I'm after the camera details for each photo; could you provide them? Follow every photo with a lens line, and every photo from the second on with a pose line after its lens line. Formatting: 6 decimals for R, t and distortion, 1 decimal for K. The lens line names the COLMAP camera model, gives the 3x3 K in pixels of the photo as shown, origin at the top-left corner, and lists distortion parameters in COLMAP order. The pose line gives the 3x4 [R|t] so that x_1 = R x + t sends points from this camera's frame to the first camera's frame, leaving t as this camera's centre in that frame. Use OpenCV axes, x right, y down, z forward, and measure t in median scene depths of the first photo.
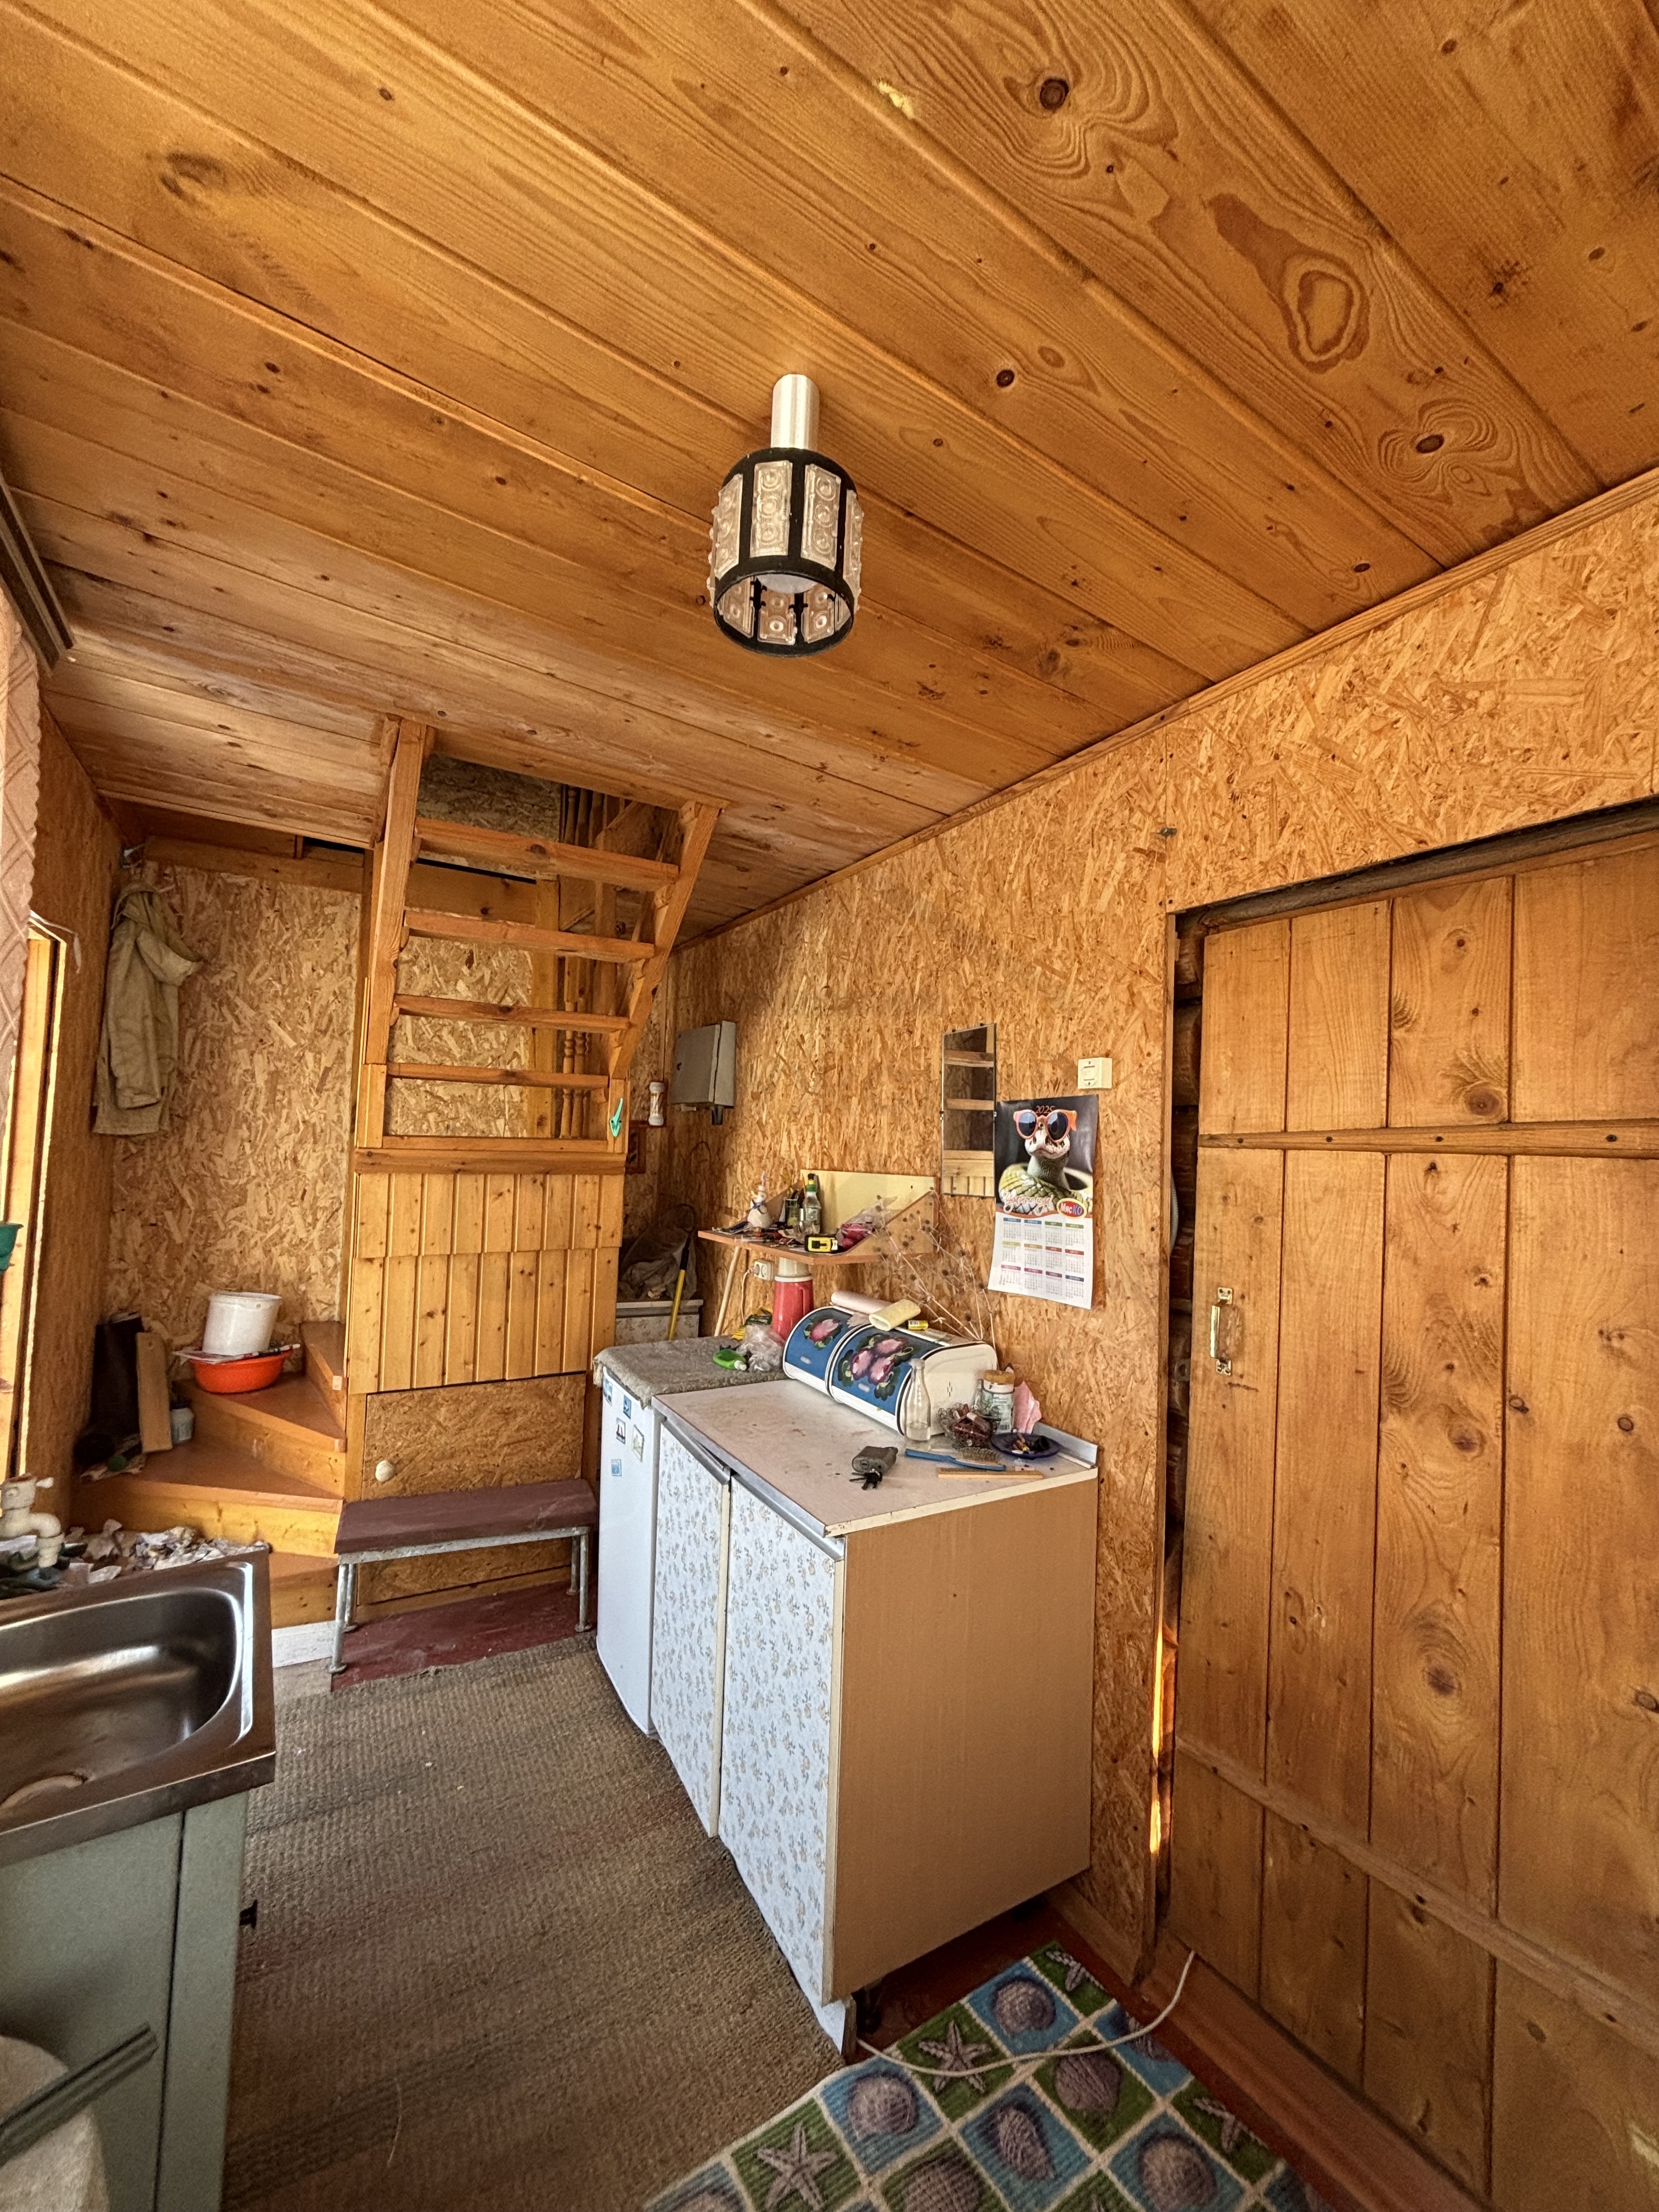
lens RADIAL K [[894.4, 0, 837.3], [0, 894.4, 1102.3], [0, 0, 1]] dist [-0.001264, -0.000333]
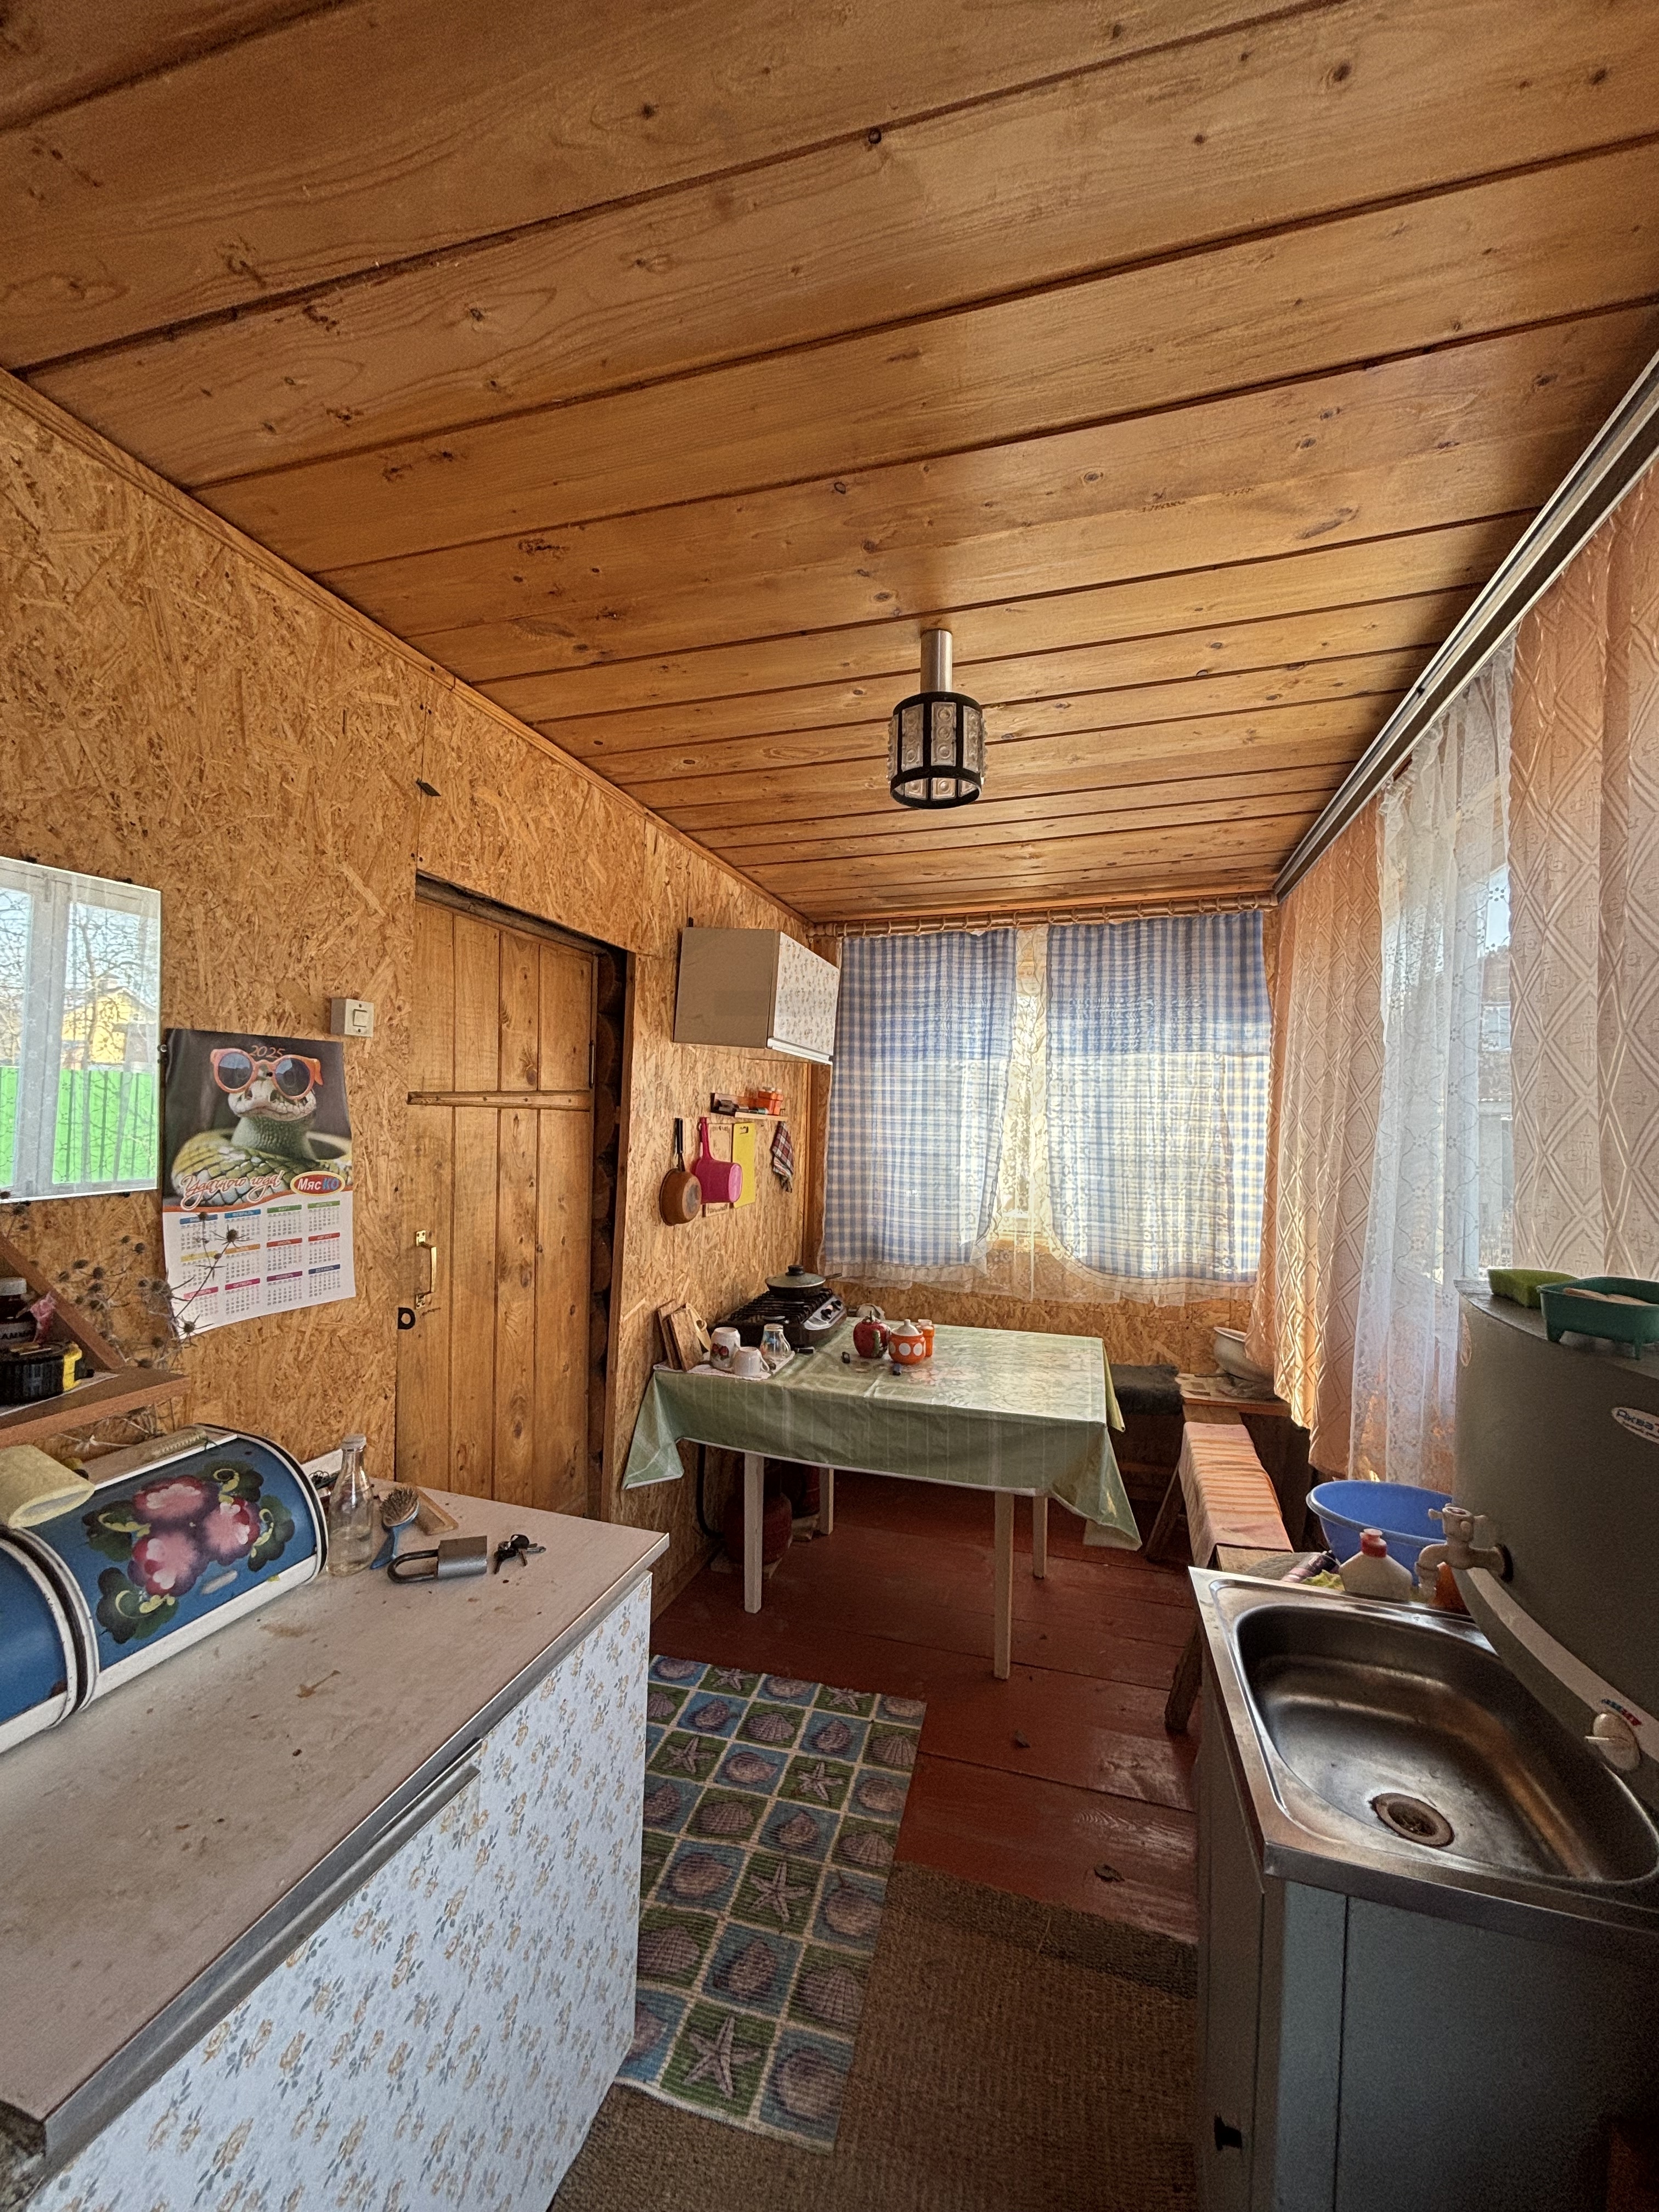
lens RADIAL K [[893.7, 0, 836.1], [0, 893.7, 1112.7], [0, 0, 1]] dist [0.000863, -0.001308]
pose [[-0.677411, -0.046190, 0.734153, -0.501954], [-0.084849, 0.996272, -0.015609, 0.024194], [-0.730695, -0.072866, -0.678804, 0.965673]]
